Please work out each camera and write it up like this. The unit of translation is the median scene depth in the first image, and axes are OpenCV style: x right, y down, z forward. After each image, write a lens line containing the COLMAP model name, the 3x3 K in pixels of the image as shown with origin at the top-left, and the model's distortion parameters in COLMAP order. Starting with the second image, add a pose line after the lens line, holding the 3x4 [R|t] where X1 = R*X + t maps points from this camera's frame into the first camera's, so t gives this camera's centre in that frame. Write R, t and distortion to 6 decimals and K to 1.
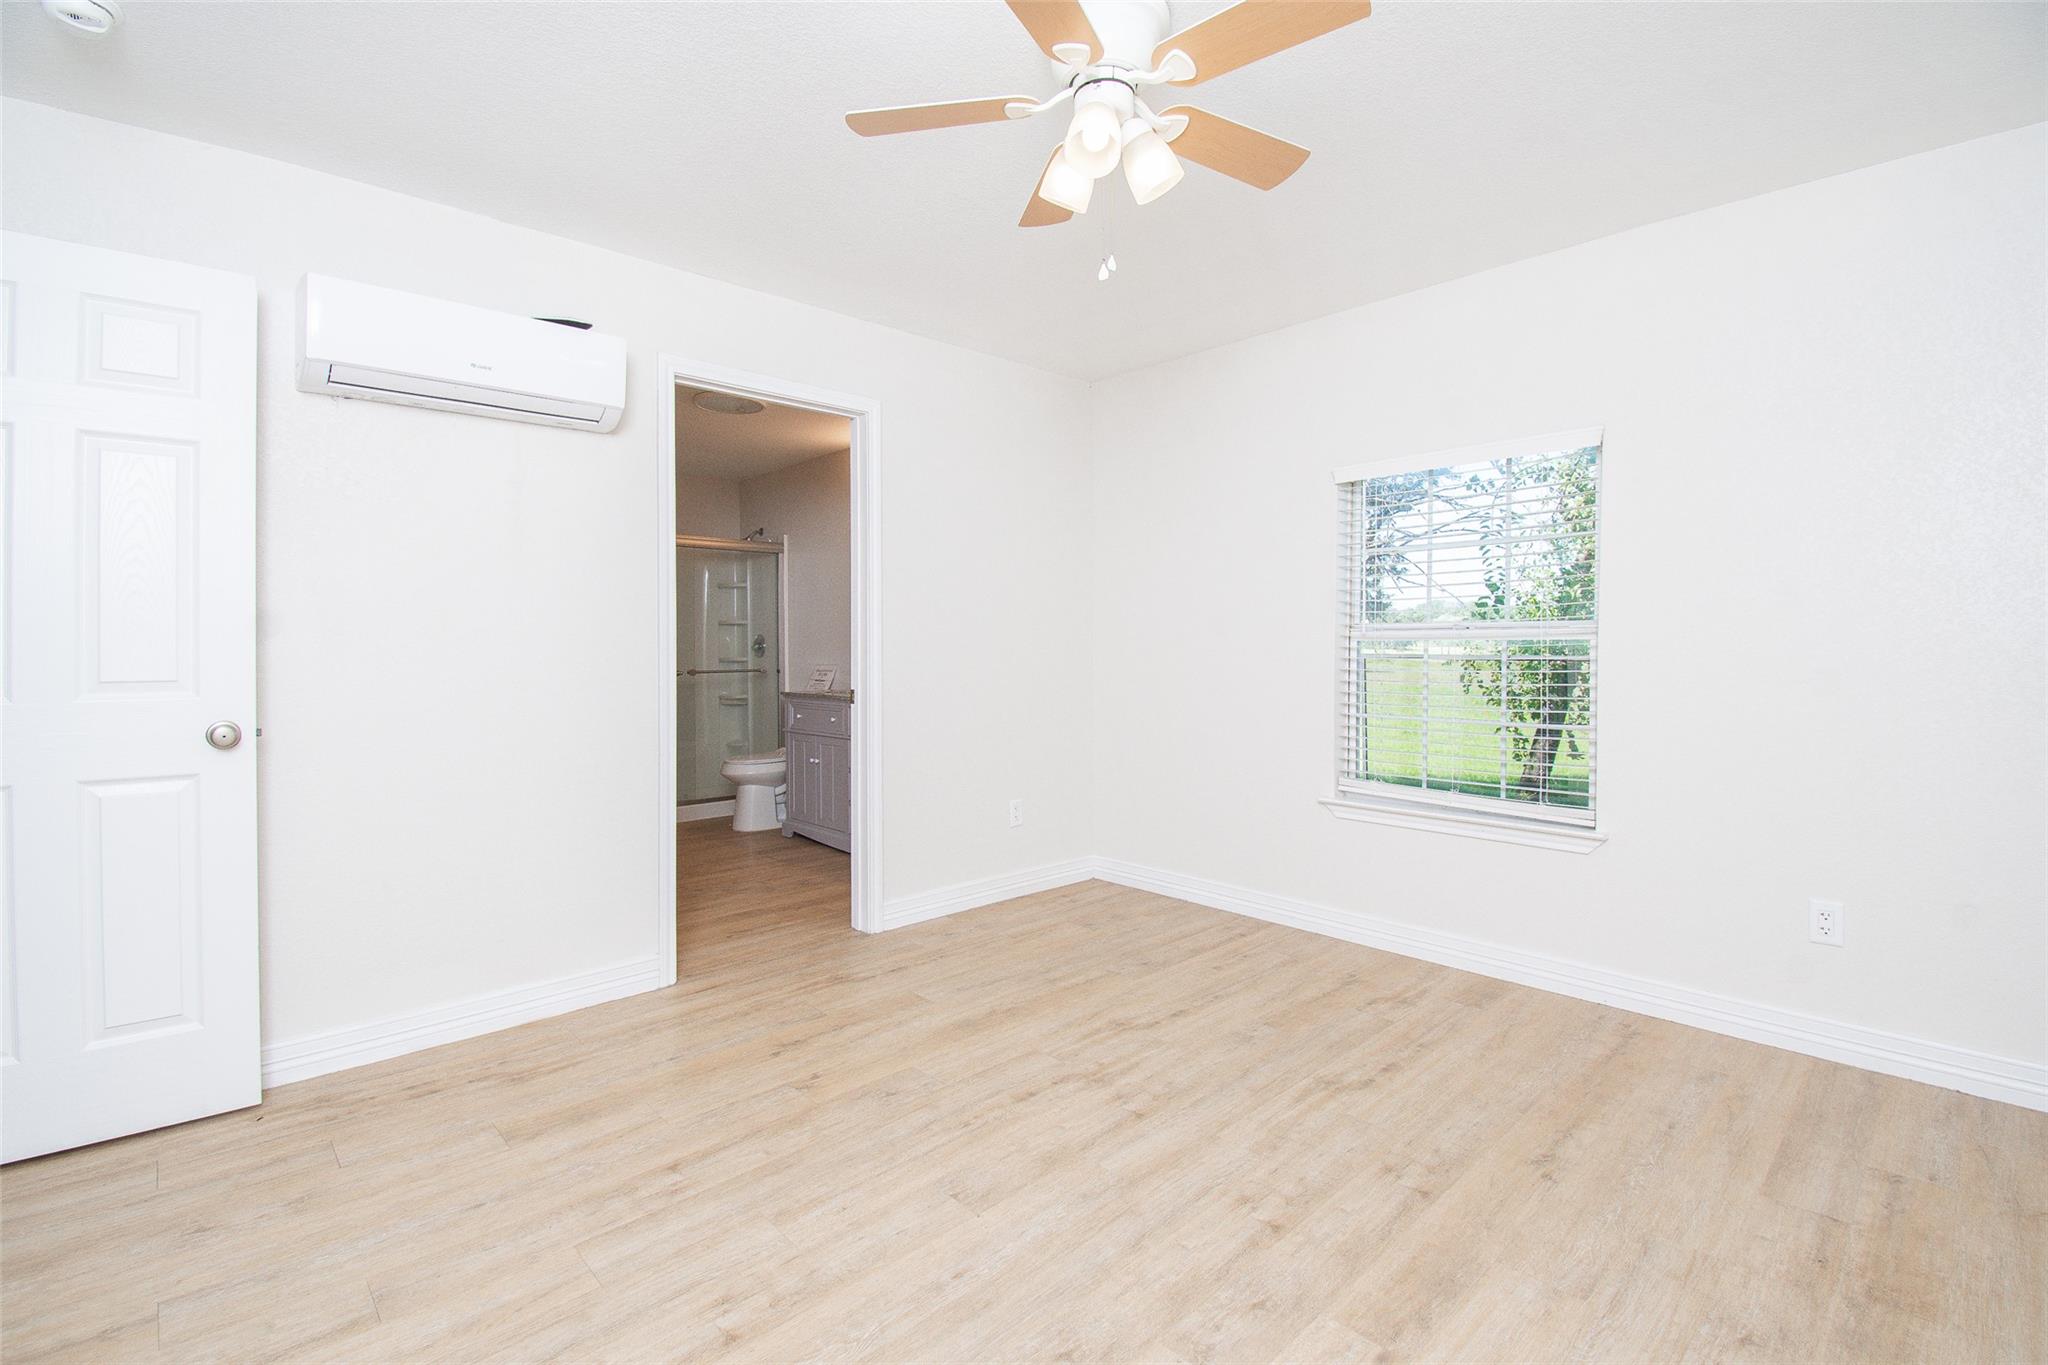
lens RADIAL K [[909.4, 0, 1025.2], [0, 909.4, 671.1], [0, 0, 1]] dist [0.025417, -0.028797]
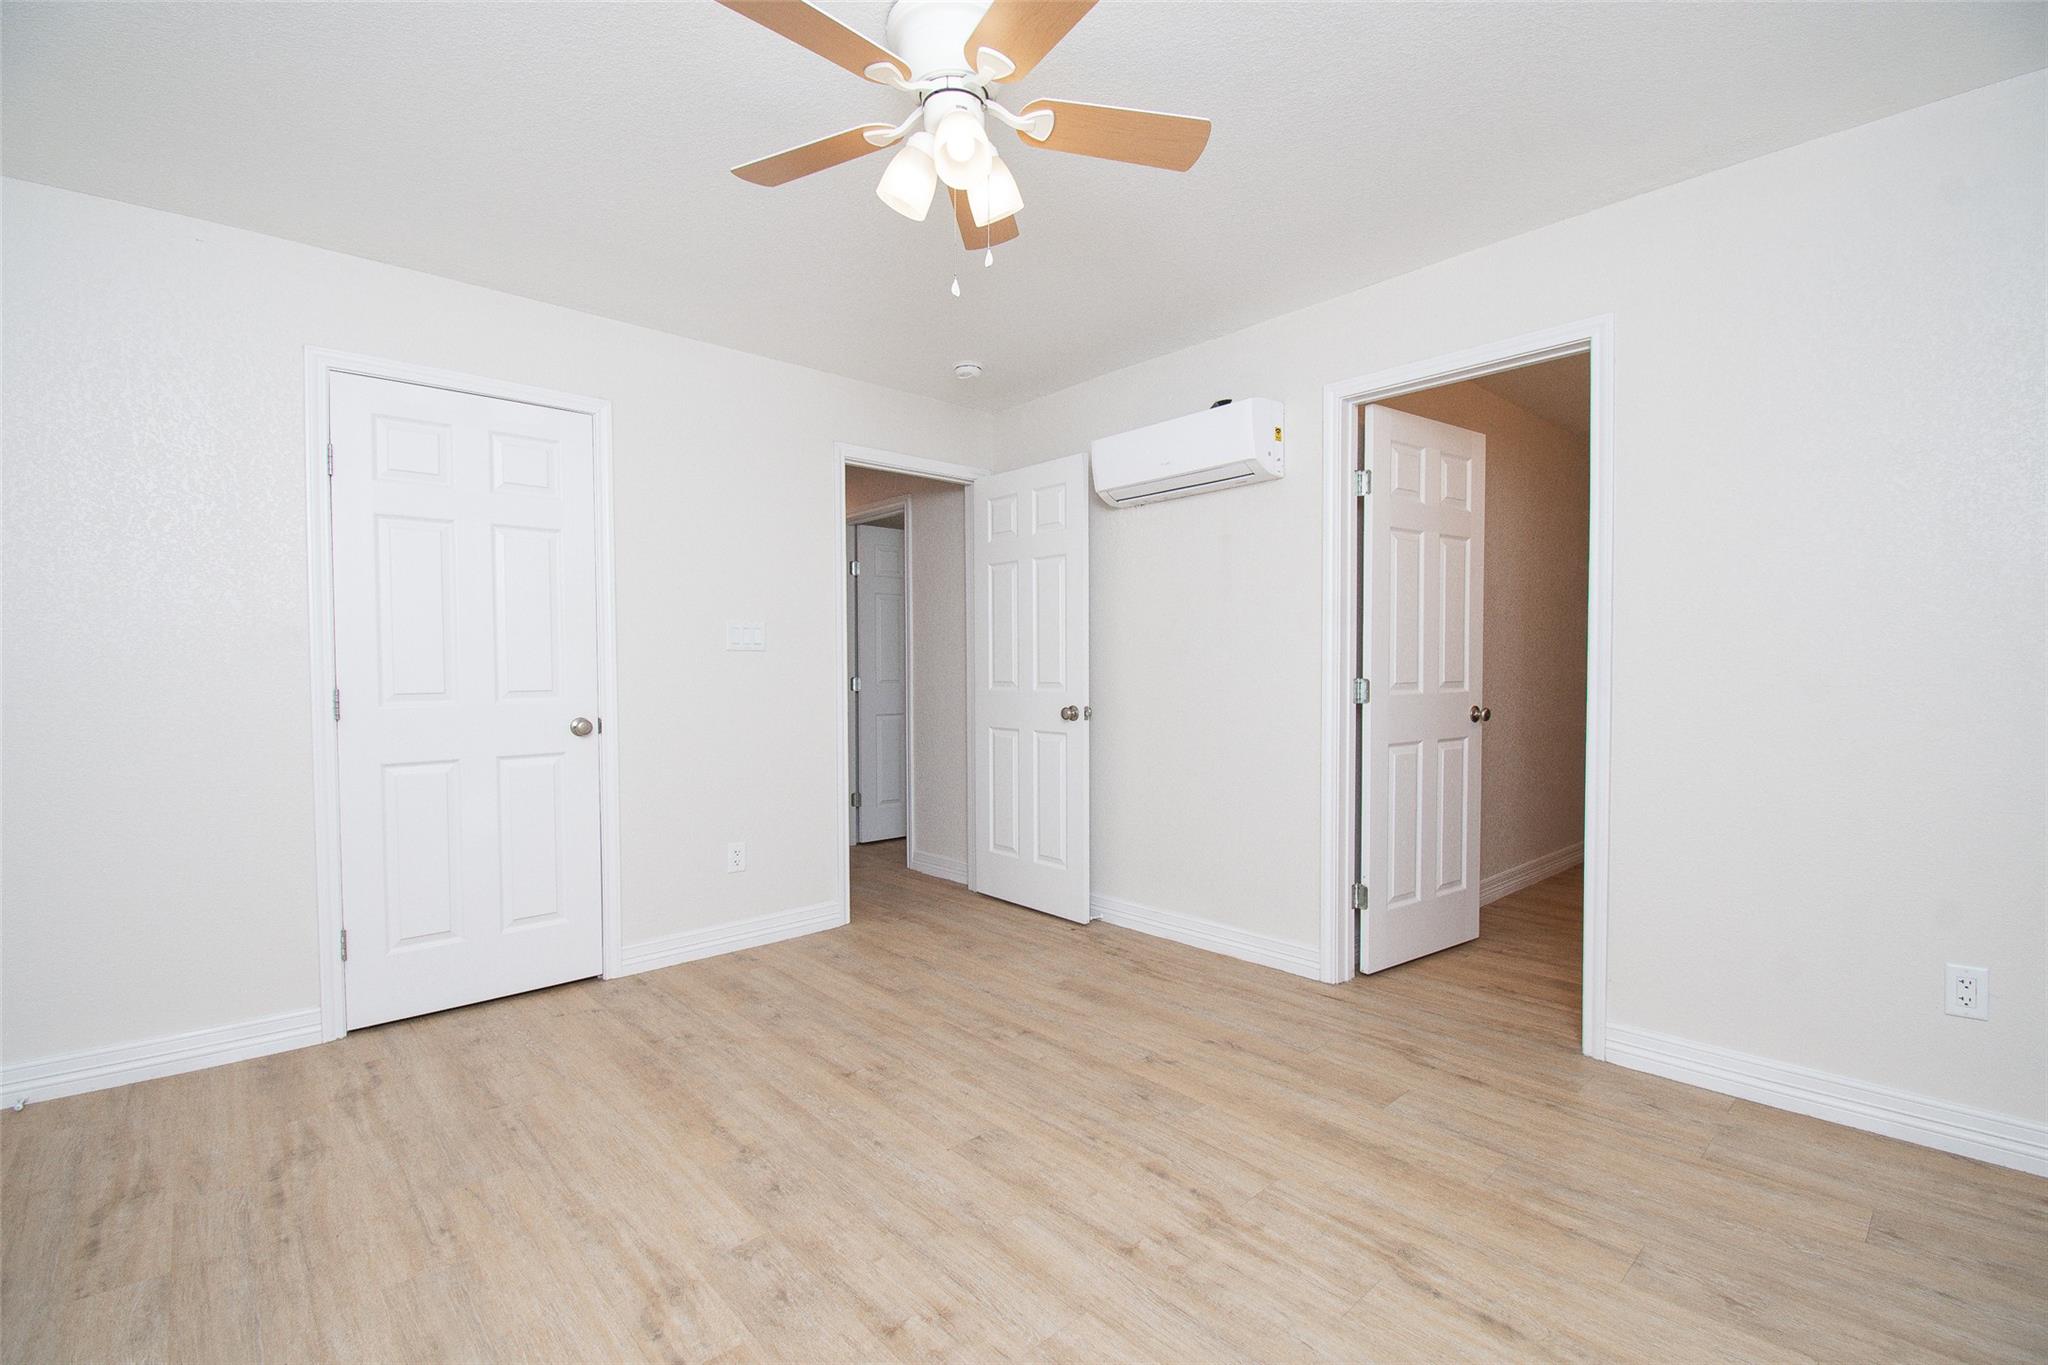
lens RADIAL K [[909.4, 0, 1025.2], [0, 909.4, 671.1], [0, 0, 1]] dist [0.025417, -0.028797]
pose [[-0.020639, 0.007099, -0.999762, 0.822483], [-0.019062, 0.999790, 0.007492, -0.020234], [0.999605, 0.019212, -0.020500, 0.820838]]
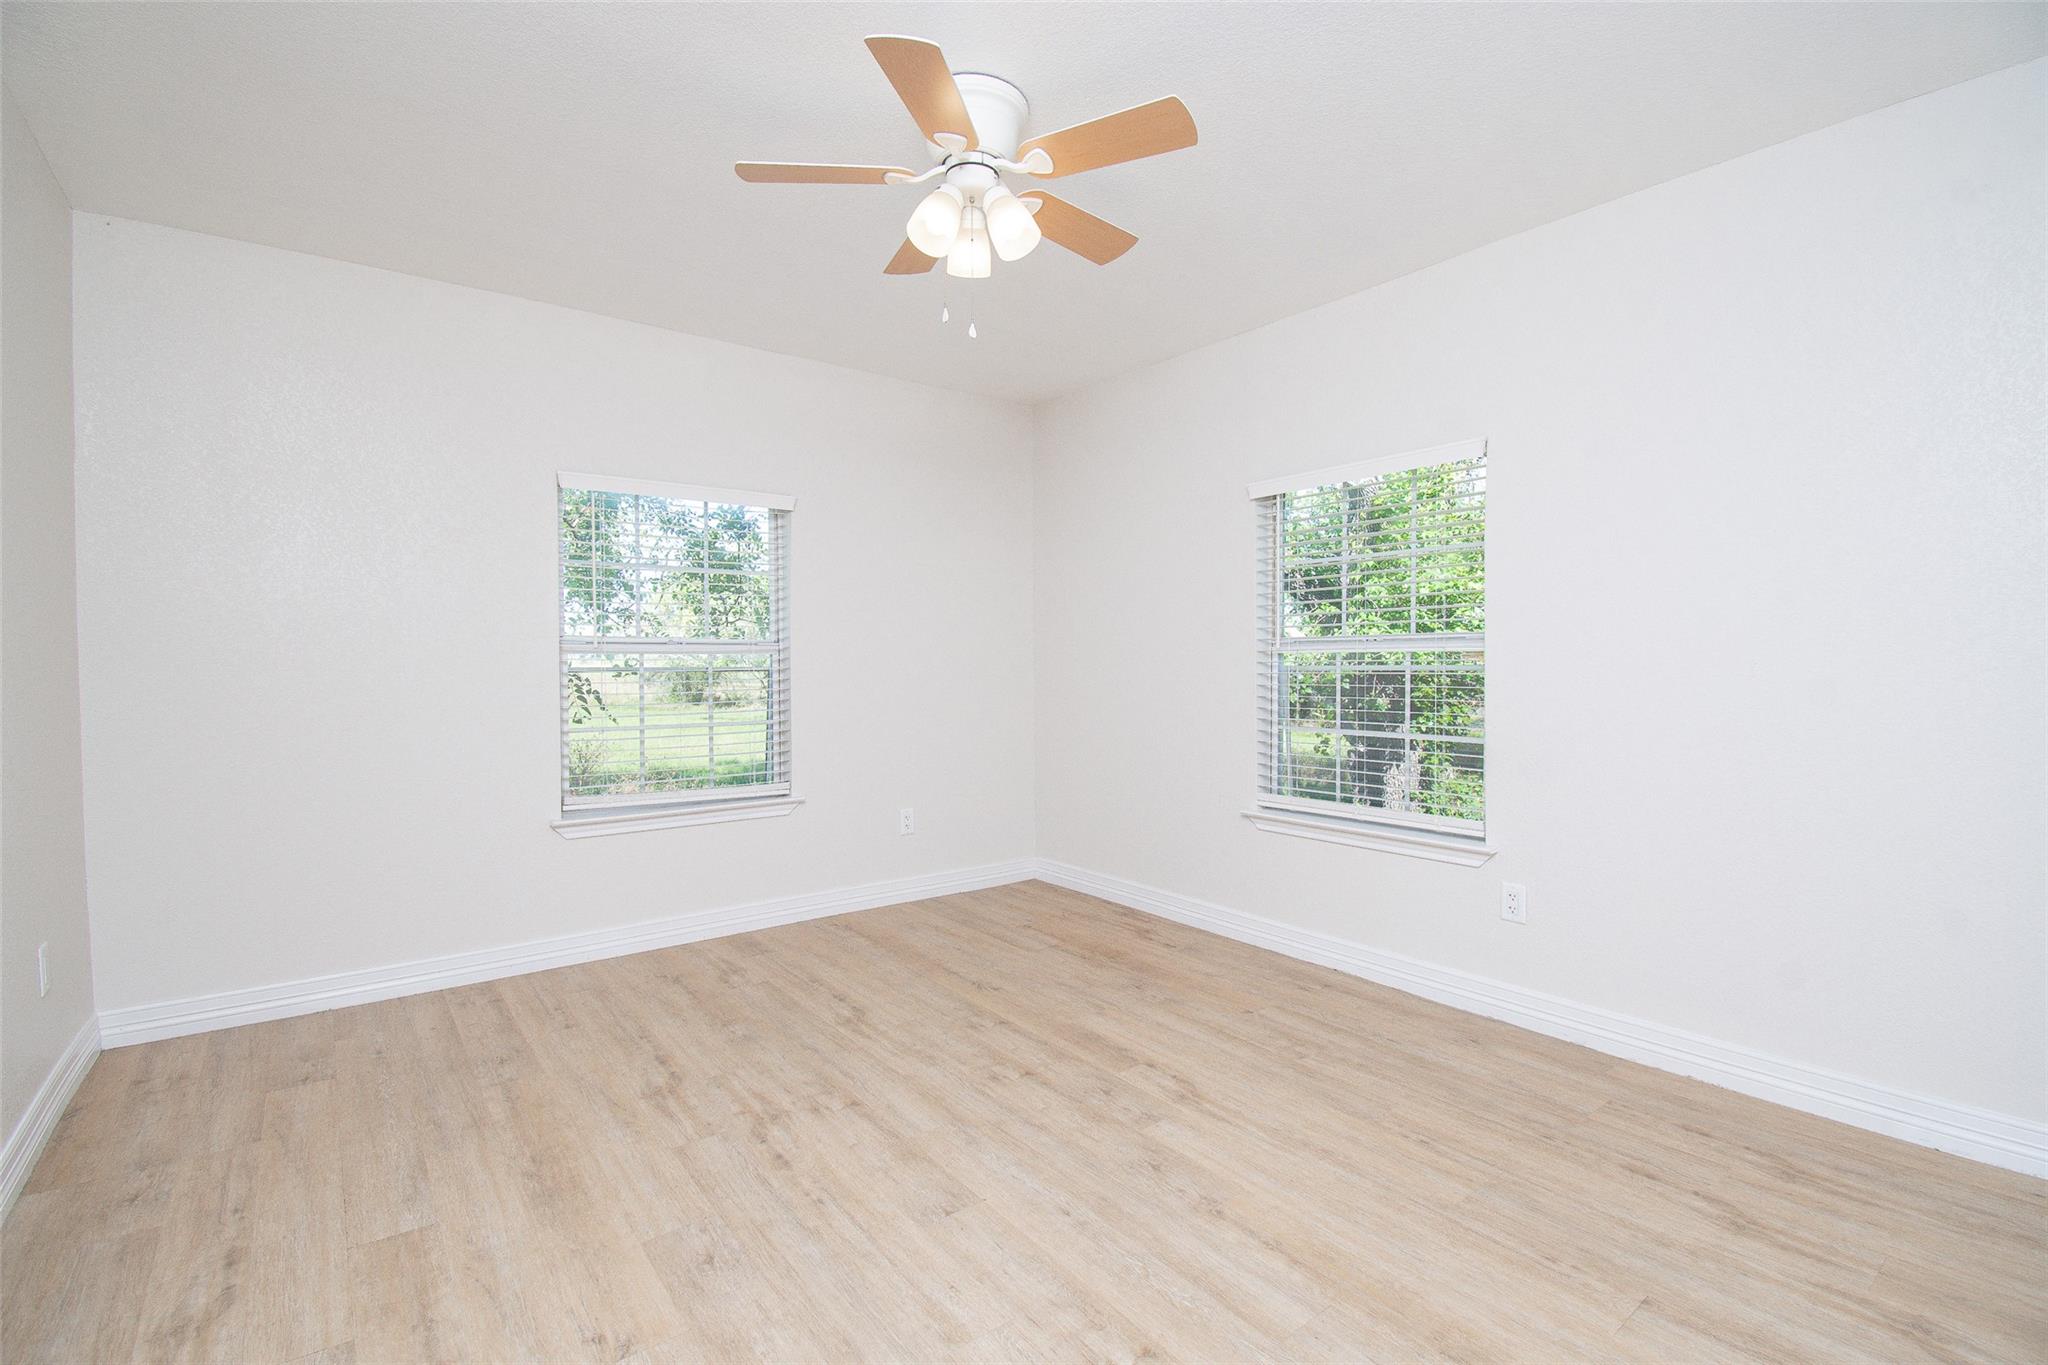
lens RADIAL K [[909.4, 0, 1025.2], [0, 909.4, 671.1], [0, 0, 1]] dist [0.025417, -0.028797]
pose [[0.096140, -0.010516, 0.995312, -0.797546], [0.027837, 0.999581, 0.007872, -0.010169], [-0.994978, 0.026949, 0.096393, 0.618664]]
